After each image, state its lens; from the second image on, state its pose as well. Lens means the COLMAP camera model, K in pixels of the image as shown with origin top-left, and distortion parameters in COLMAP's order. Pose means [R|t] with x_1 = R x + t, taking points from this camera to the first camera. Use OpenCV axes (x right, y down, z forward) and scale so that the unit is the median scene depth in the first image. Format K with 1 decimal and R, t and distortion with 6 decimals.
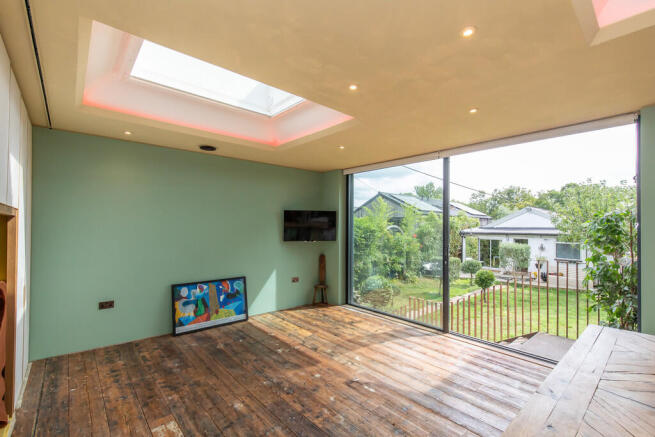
lens RADIAL K [[291.9, 0, 327.5], [0, 291.9, 218.5], [0, 0, 1]] dist [-0.037914, -0.000111]
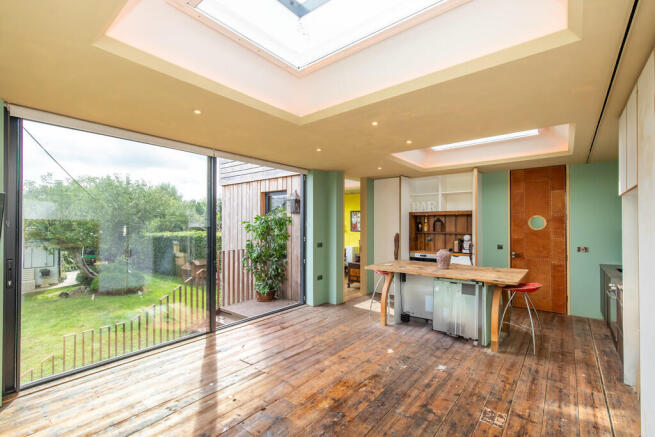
lens RADIAL K [[300.8, 0, 327.5], [0, 300.8, 218.5], [0, 0, 1]] dist [-0.009066, -0.000156]
pose [[-0.166150, 0.000961, 0.986100, -1.011106], [-0.025200, 0.999669, -0.005220, -0.003804], [-0.985778, -0.025717, -0.166071, 1.170406]]
